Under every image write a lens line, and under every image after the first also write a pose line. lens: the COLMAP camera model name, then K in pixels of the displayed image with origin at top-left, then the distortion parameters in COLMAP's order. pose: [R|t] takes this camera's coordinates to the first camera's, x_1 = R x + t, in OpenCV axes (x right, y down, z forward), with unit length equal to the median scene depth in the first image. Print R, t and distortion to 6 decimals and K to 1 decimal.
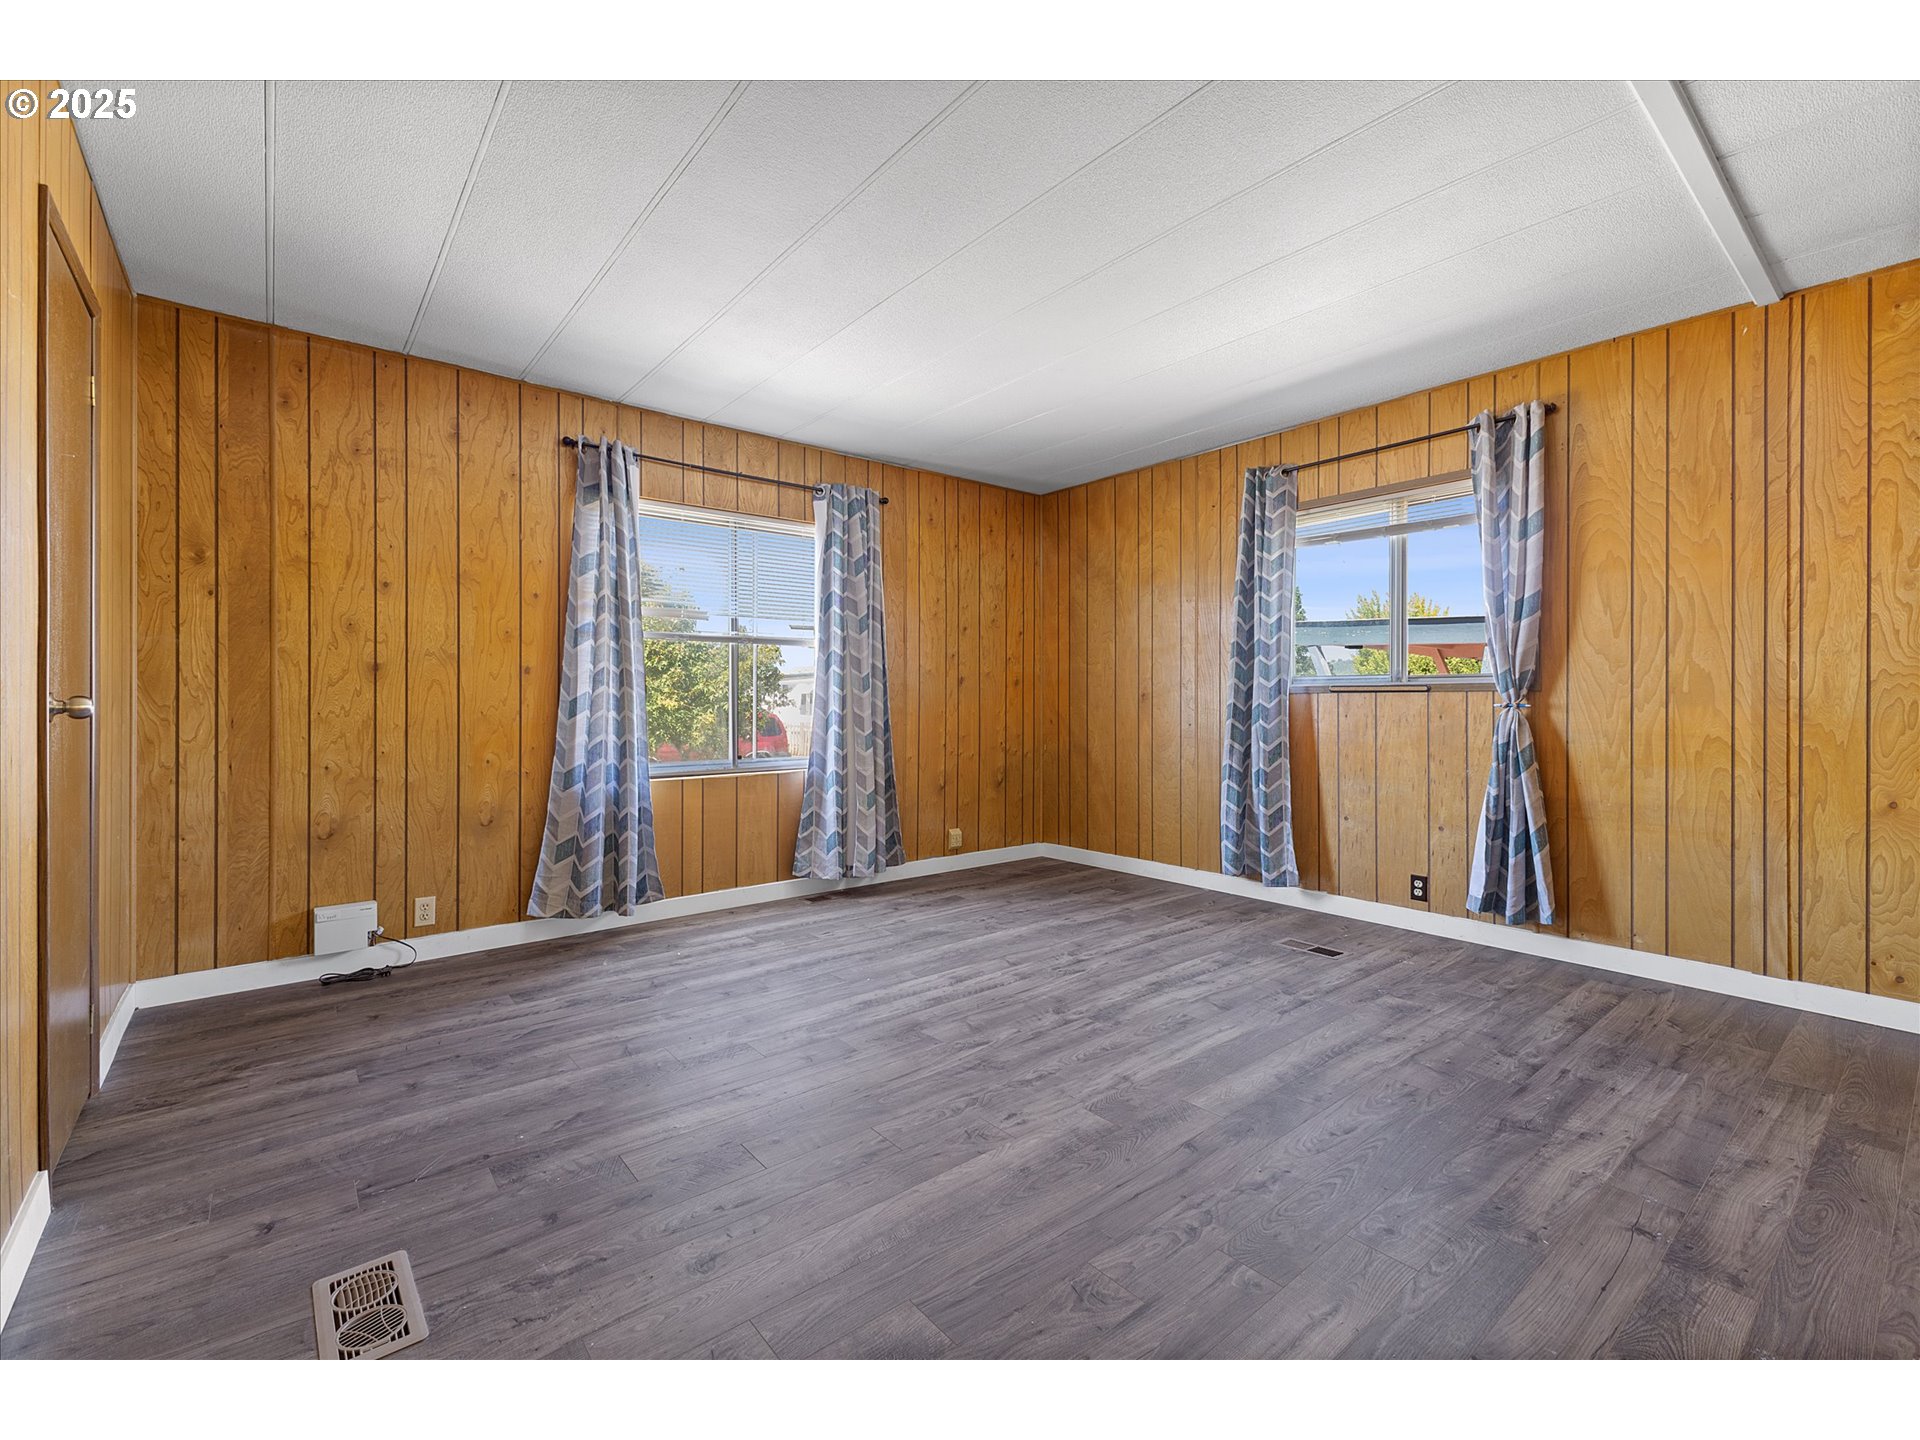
lens RADIAL K [[838.9, 0, 961.0], [0, 838.9, 709.6], [0, 0, 1]] dist [0.001409, -0.000294]
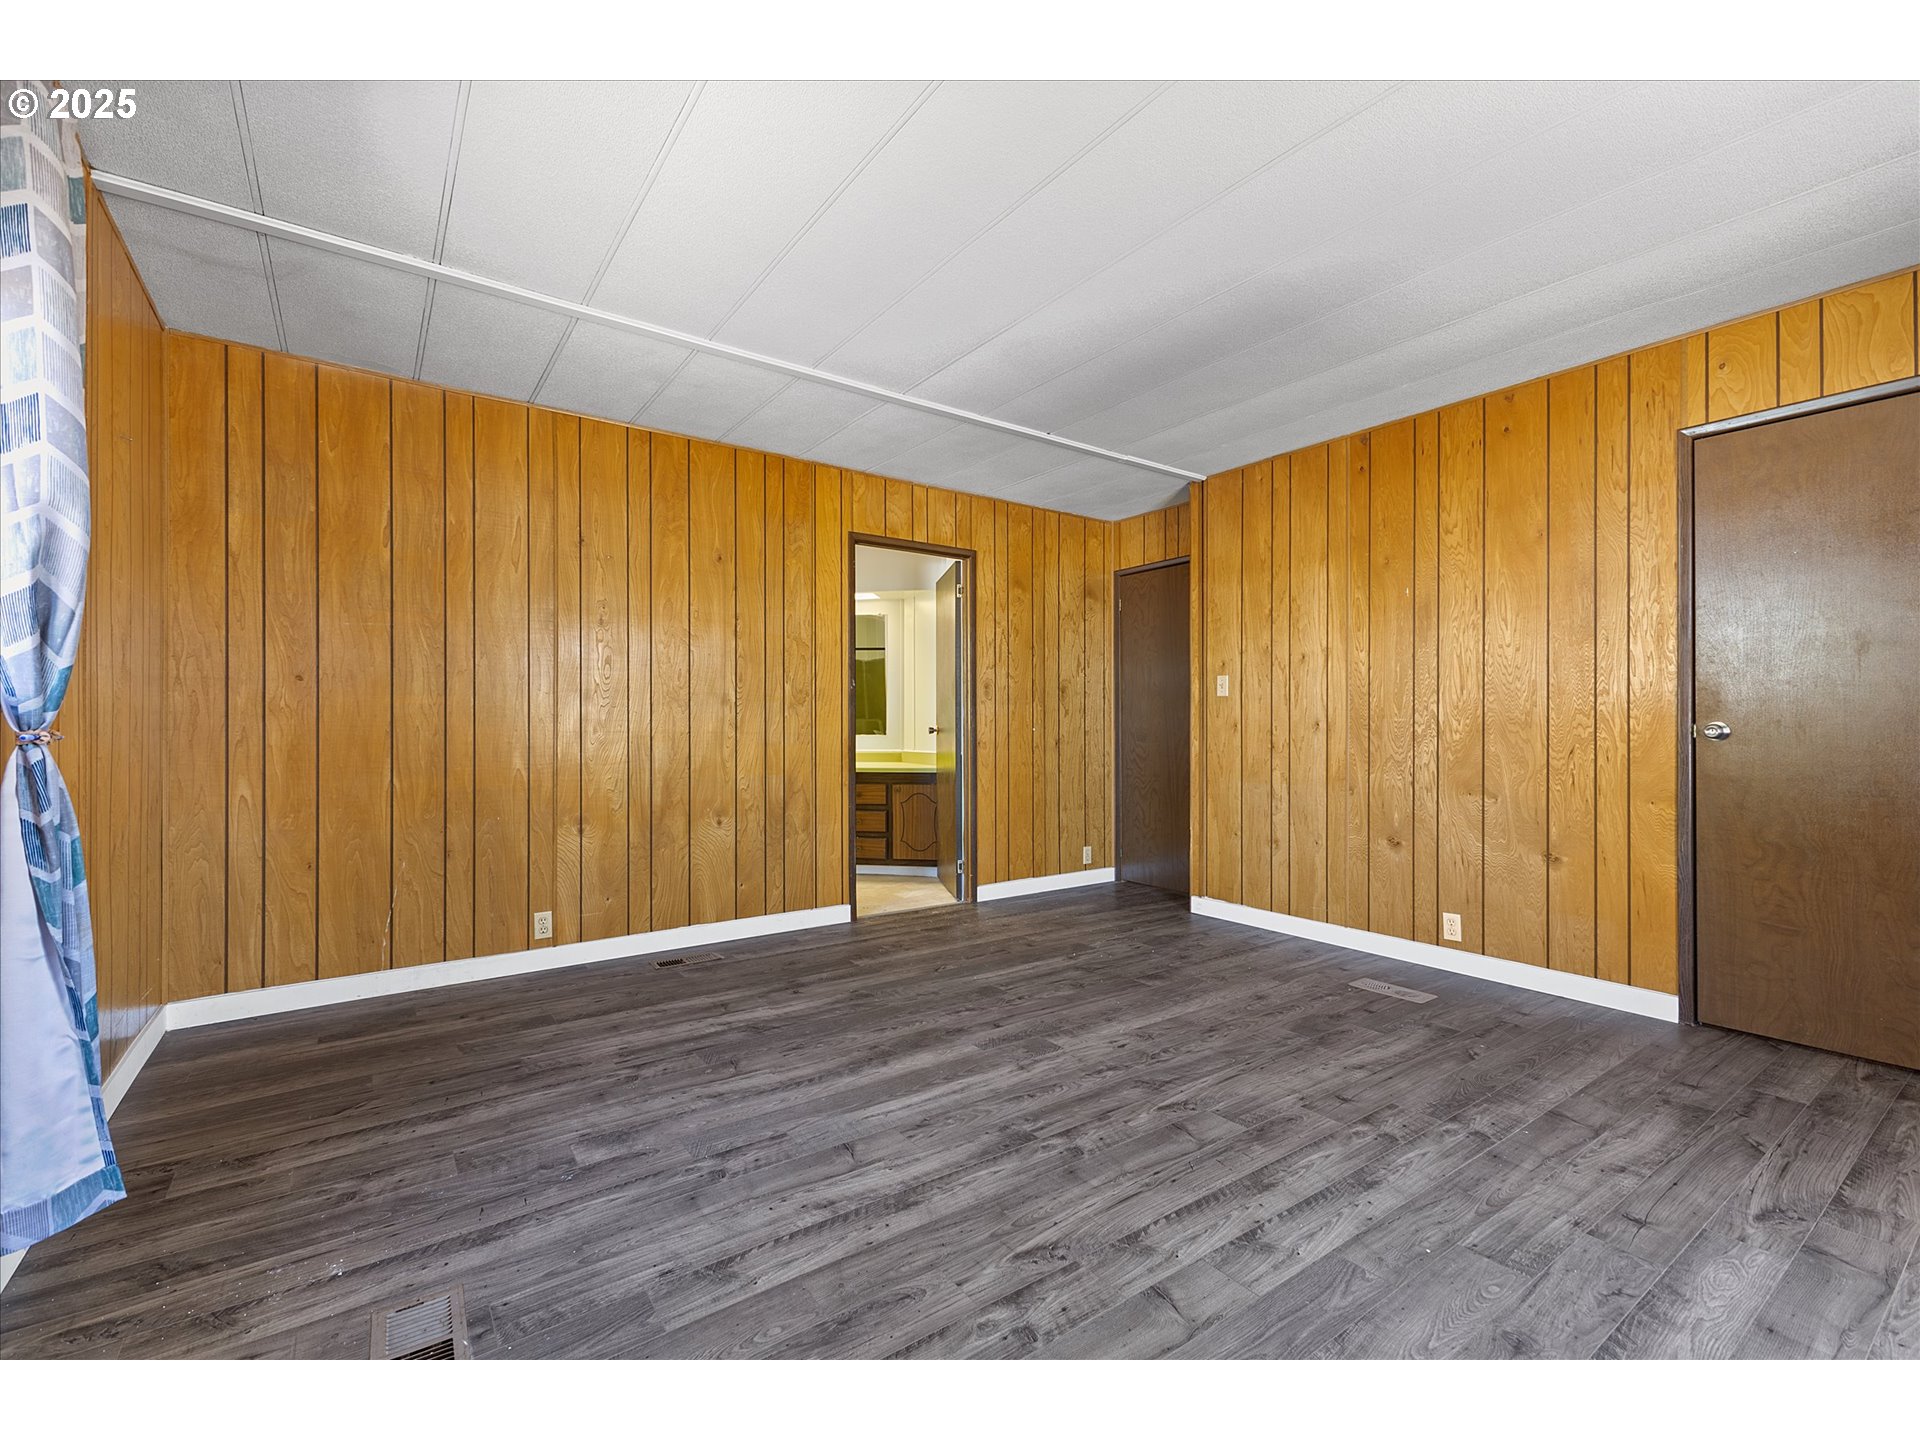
lens RADIAL K [[838.9, 0, 958.8], [0, 838.9, 722.4], [0, 0, 1]] dist [0.001409, -0.000294]
pose [[-0.997779, 0.001854, 0.066589, 0.181208], [0.002098, 0.999991, 0.003593, -0.018362], [-0.066582, 0.003724, -0.997774, 1.869100]]
